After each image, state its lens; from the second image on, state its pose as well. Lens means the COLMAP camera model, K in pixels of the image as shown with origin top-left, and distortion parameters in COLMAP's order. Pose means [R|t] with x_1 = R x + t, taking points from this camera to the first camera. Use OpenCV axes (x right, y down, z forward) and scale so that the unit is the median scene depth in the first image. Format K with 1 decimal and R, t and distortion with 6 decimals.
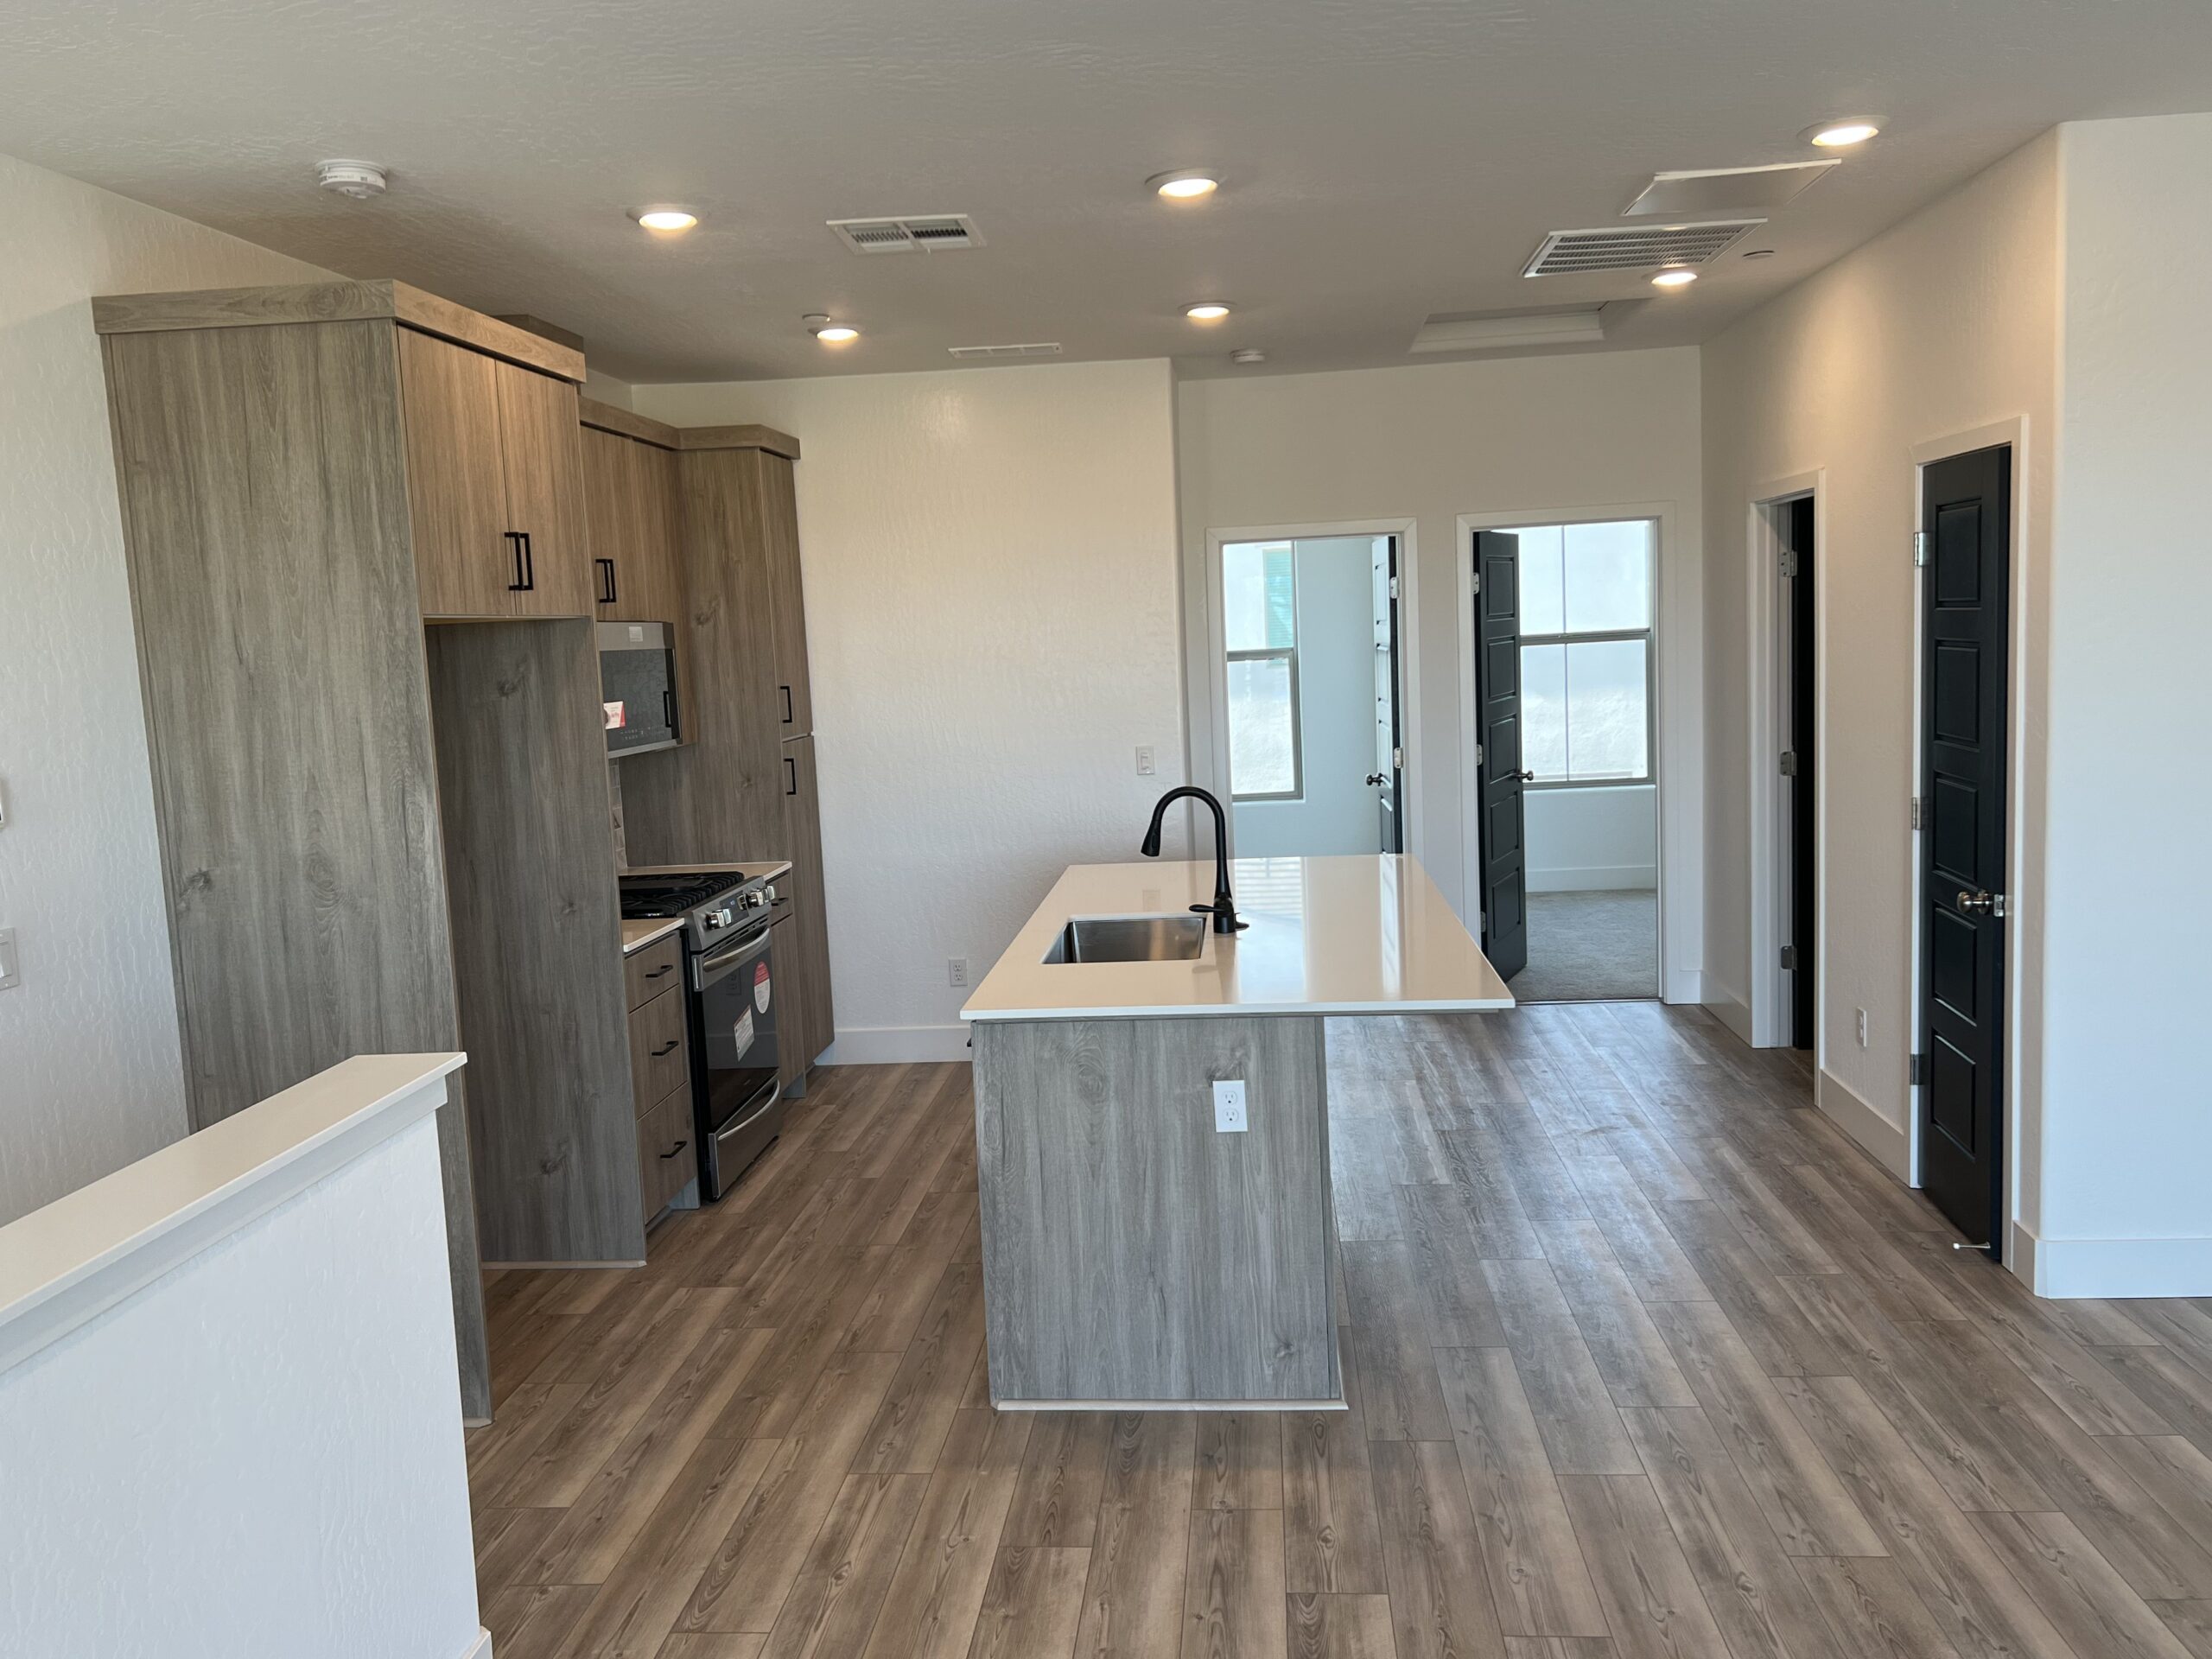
lens RADIAL K [[1755.1, 0, 1098.8], [0, 1755.1, 828.3], [0, 0, 1]] dist [0.053172, -0.062621]
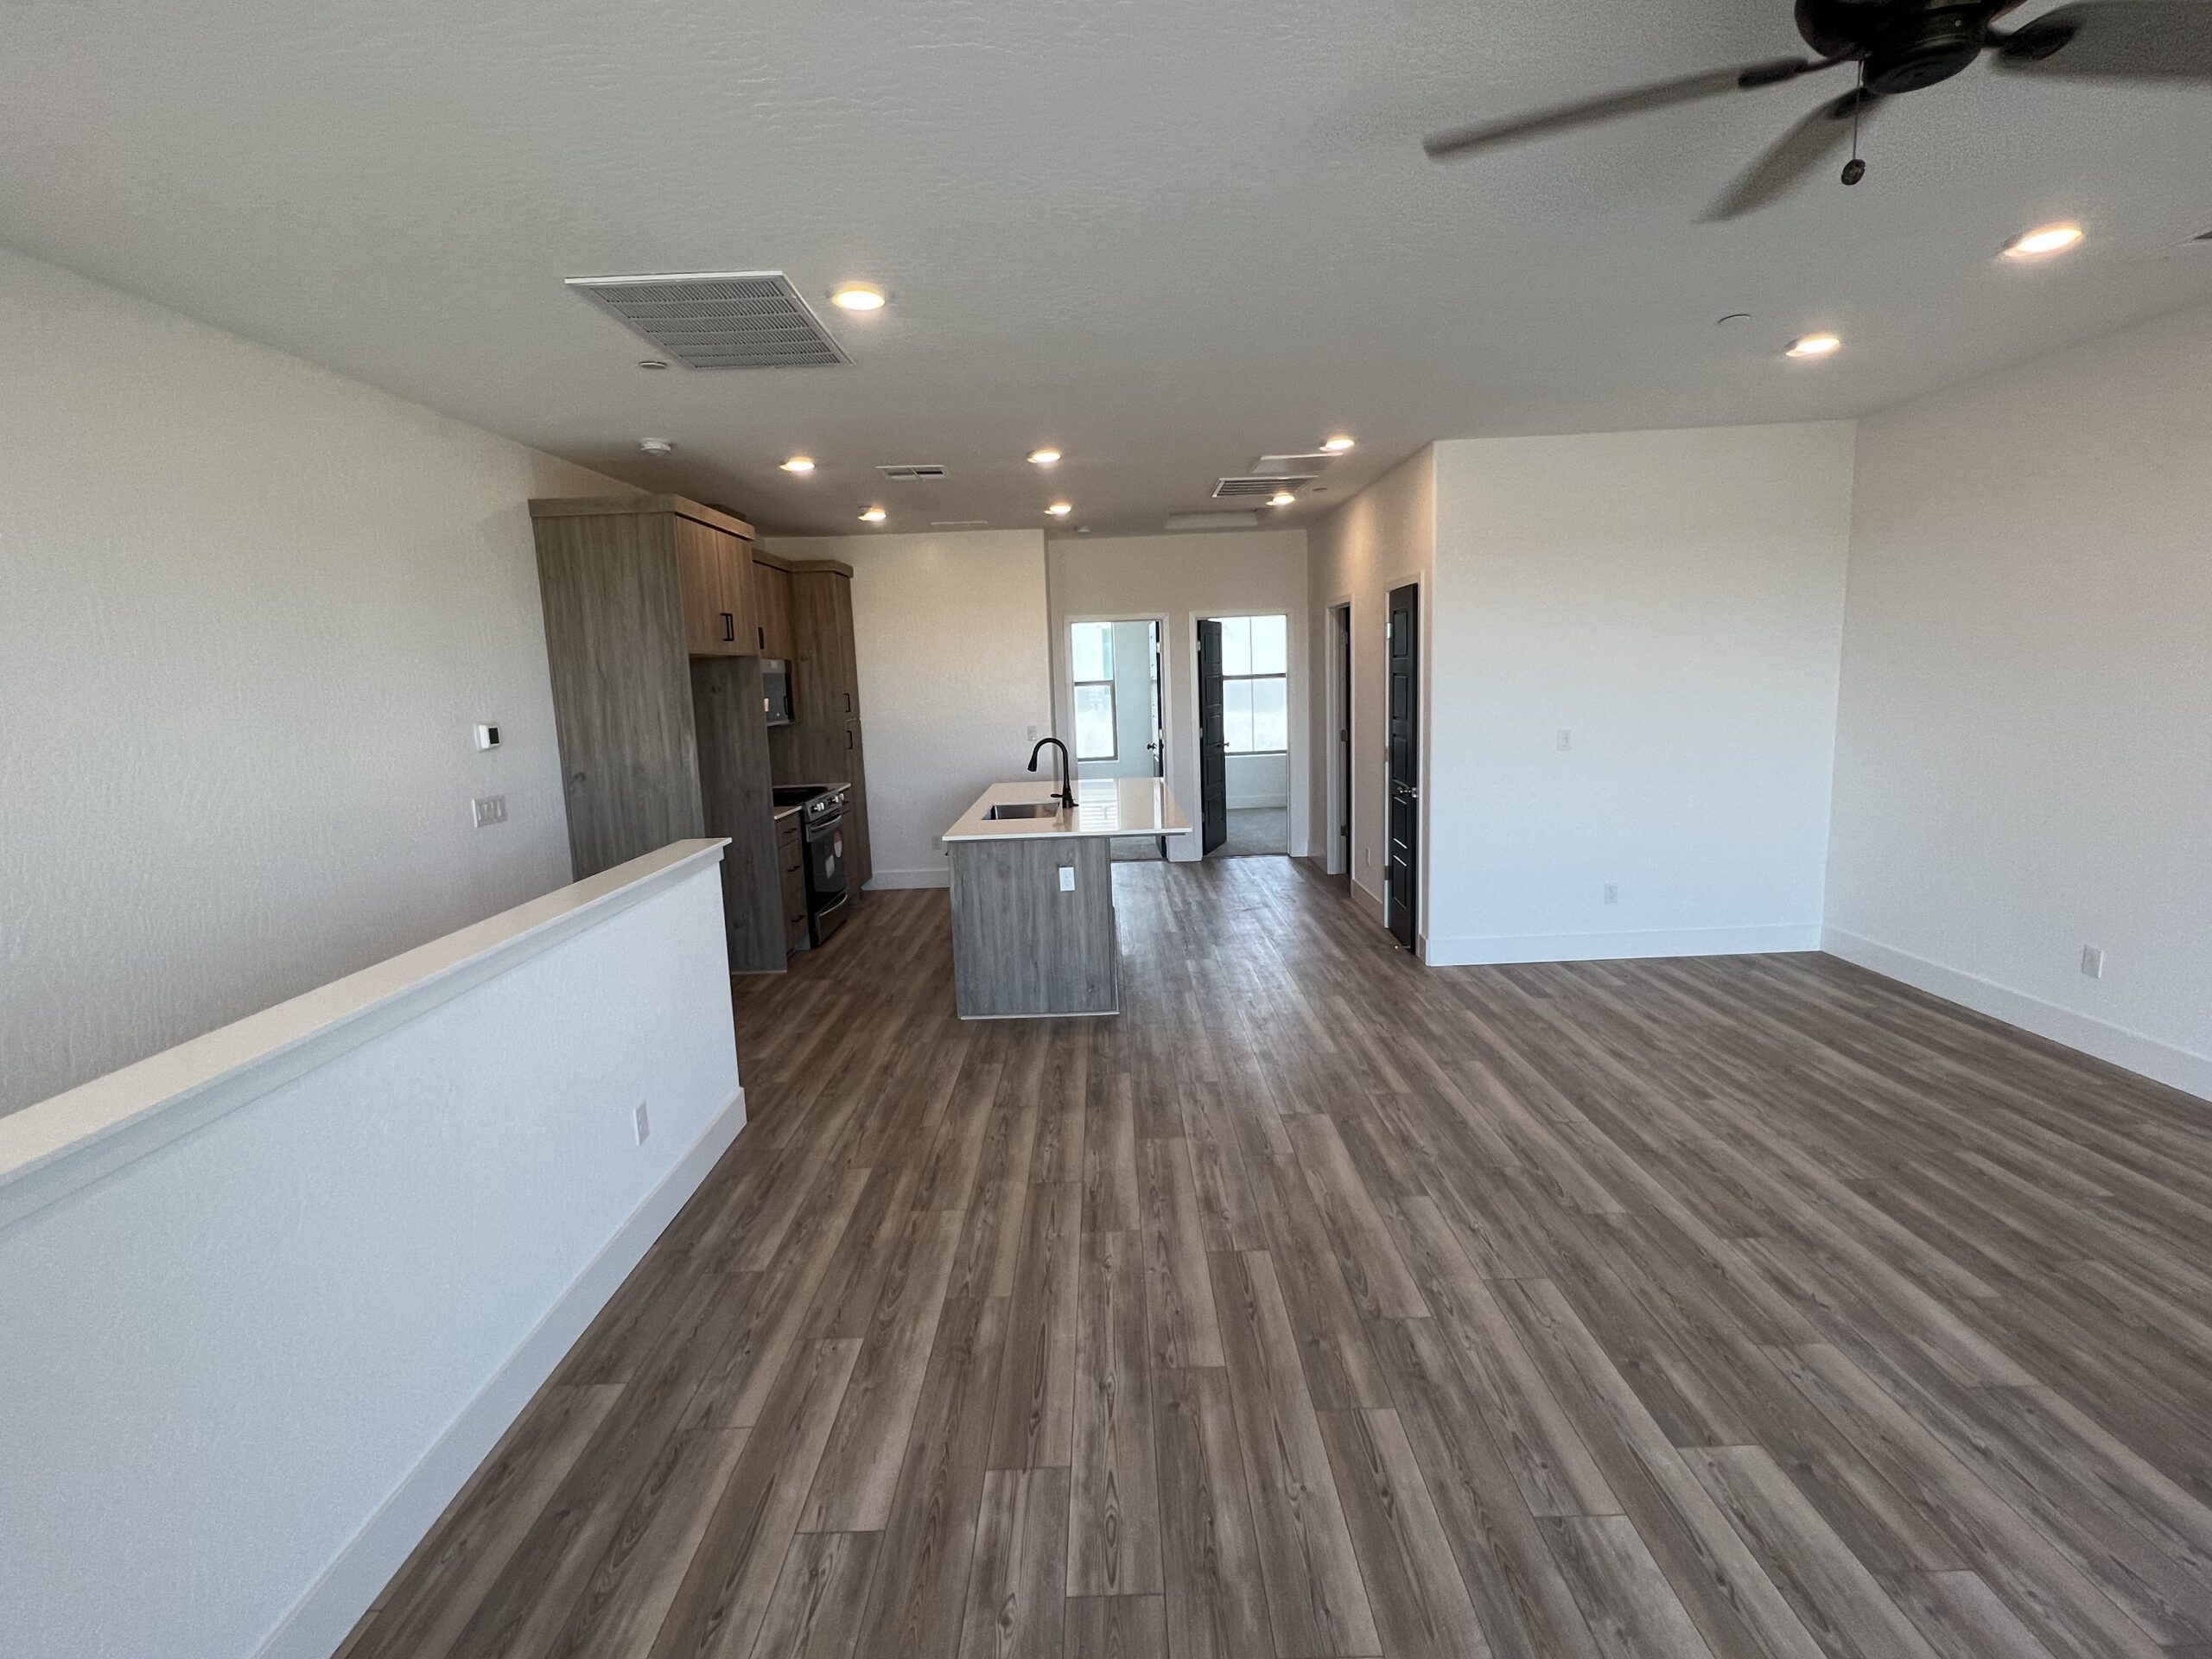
lens RADIAL K [[1020.6, 0, 1100.9], [0, 1020.6, 816.5], [0, 0, 1]] dist [0.001460, 0.000159]
pose [[0.996159, -0.002790, 0.087517, 0.004689], [0.000599, 0.999686, 0.025060, 0.039173], [-0.087560, -0.024911, 0.995848, -0.227063]]
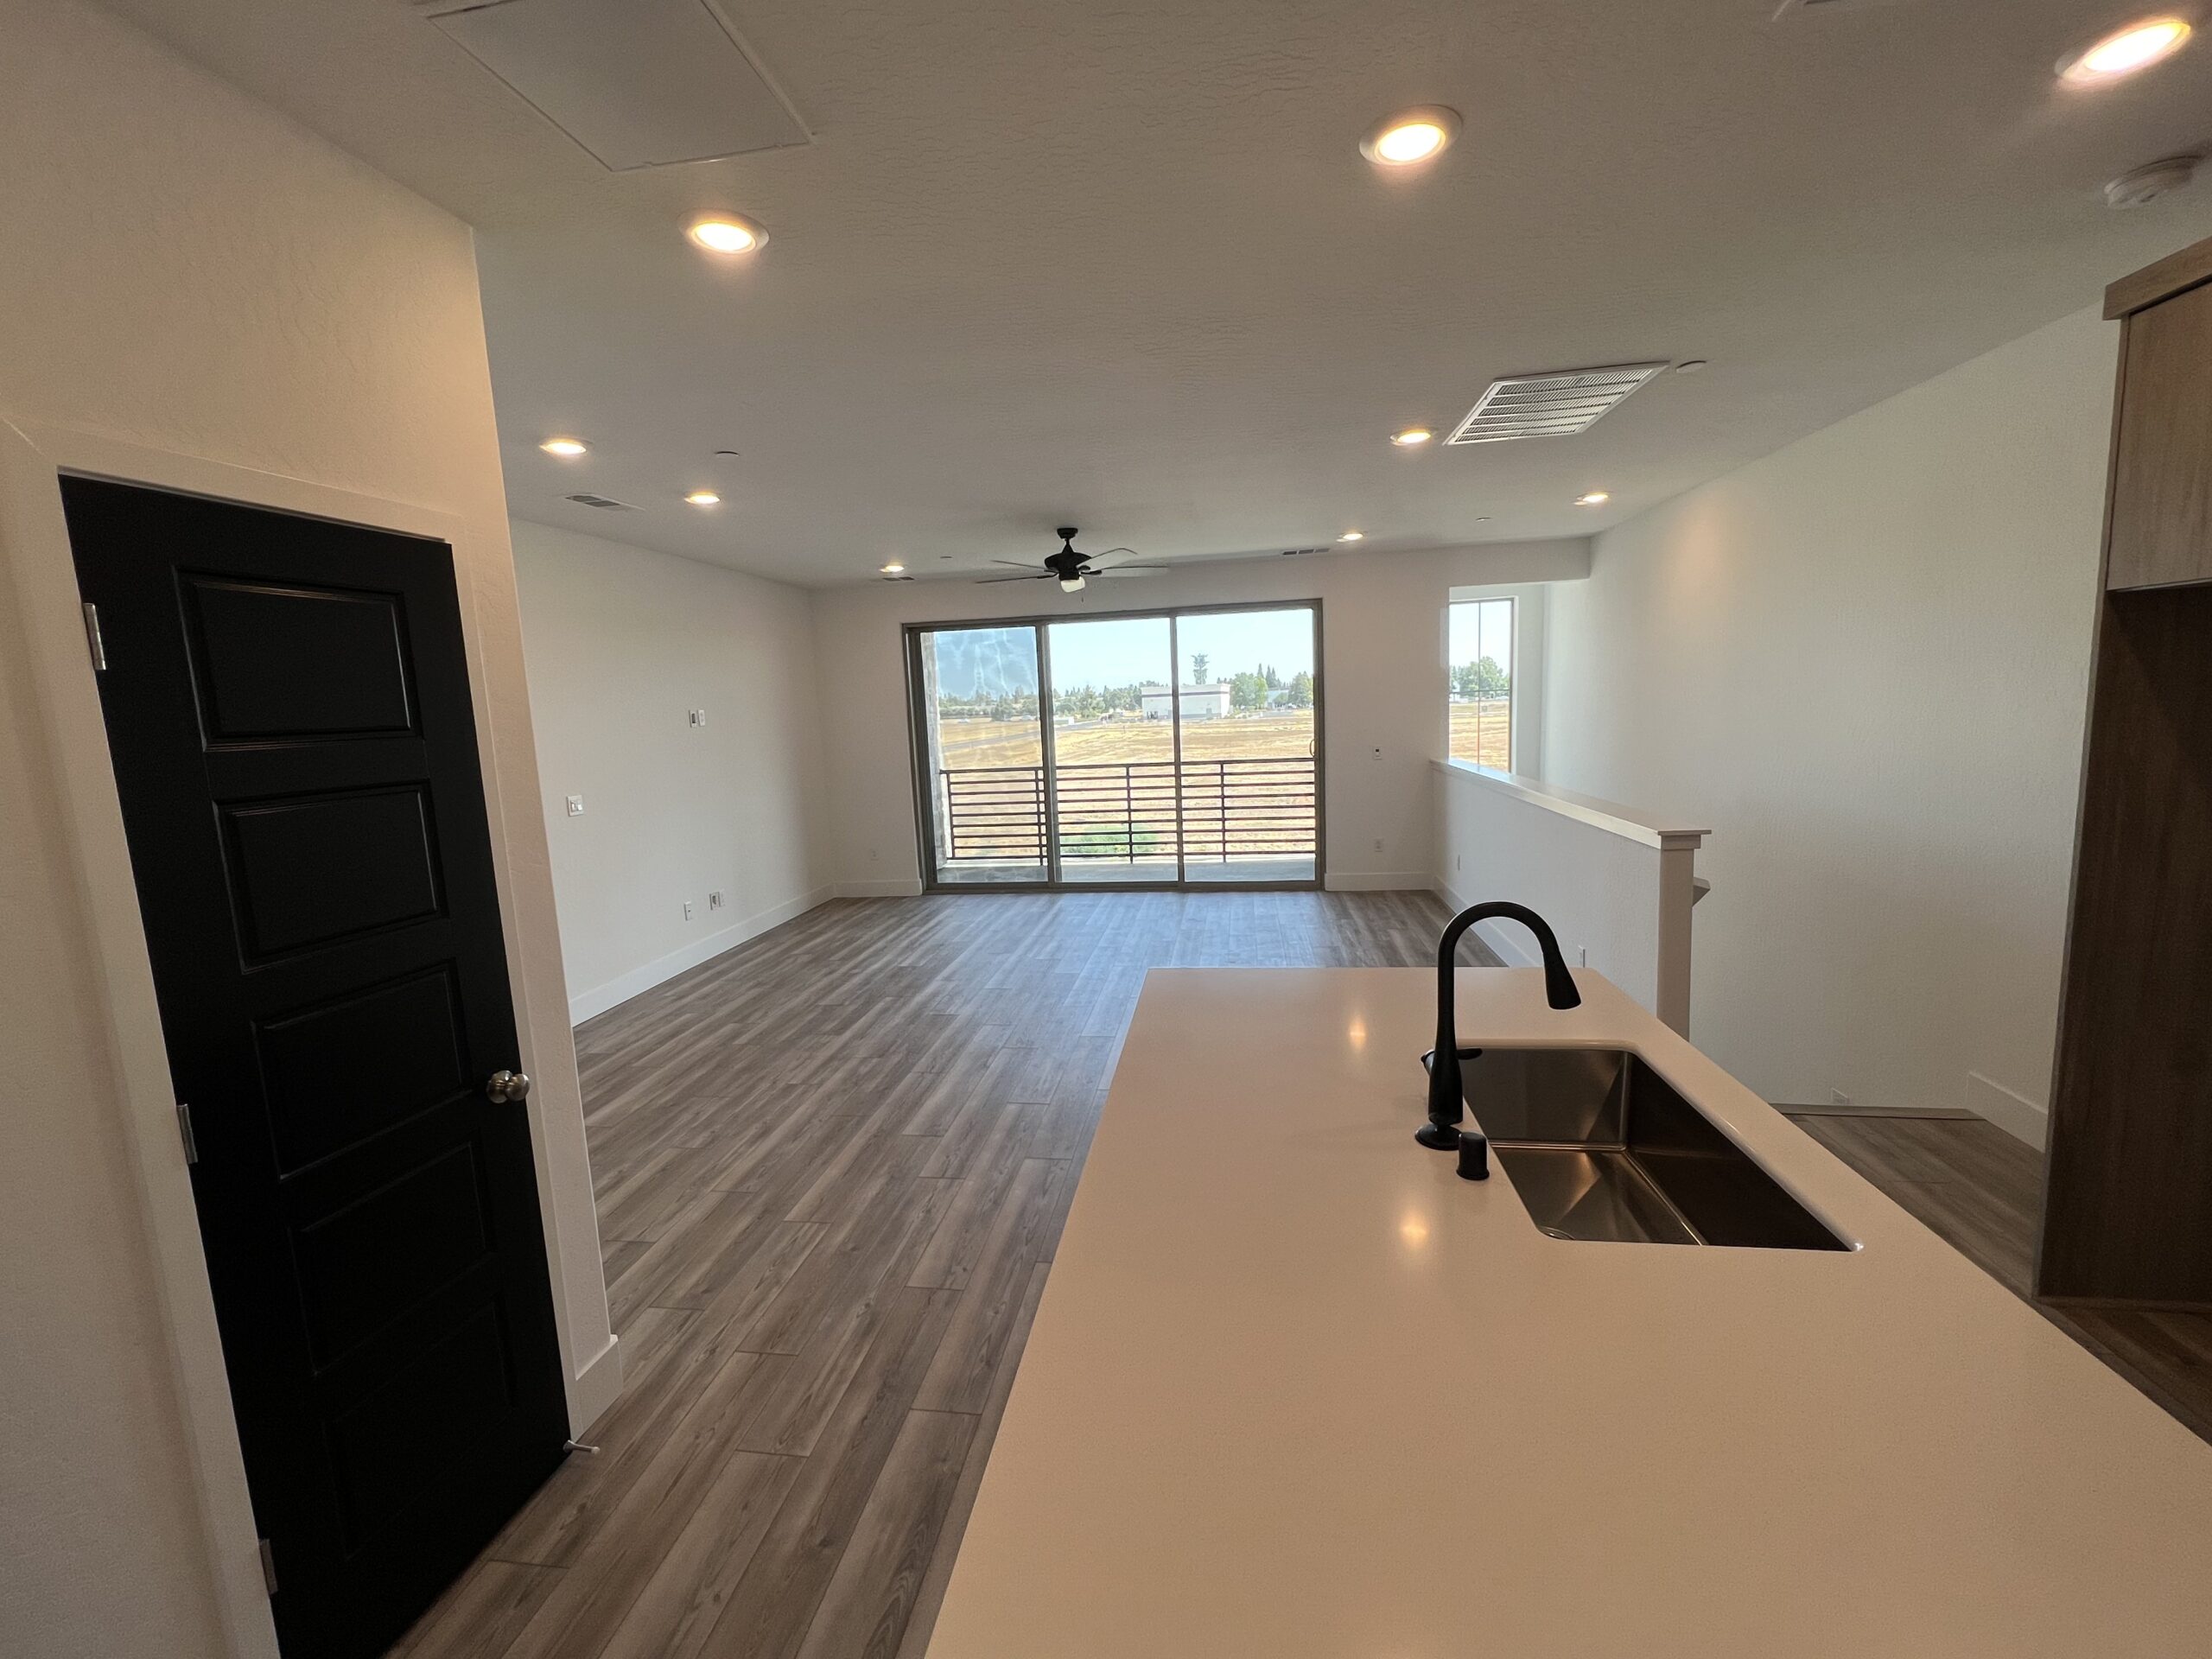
lens RADIAL K [[918.2, 0, 1099.1], [0, 918.2, 825.0], [0, 0, 1]] dist [-0.001662, 0.000113]
pose [[-0.993786, 0.084988, 0.071873, 0.170340], [0.099999, 0.965297, 0.241249, -0.148112], [-0.048875, 0.246937, -0.967798, 1.323088]]
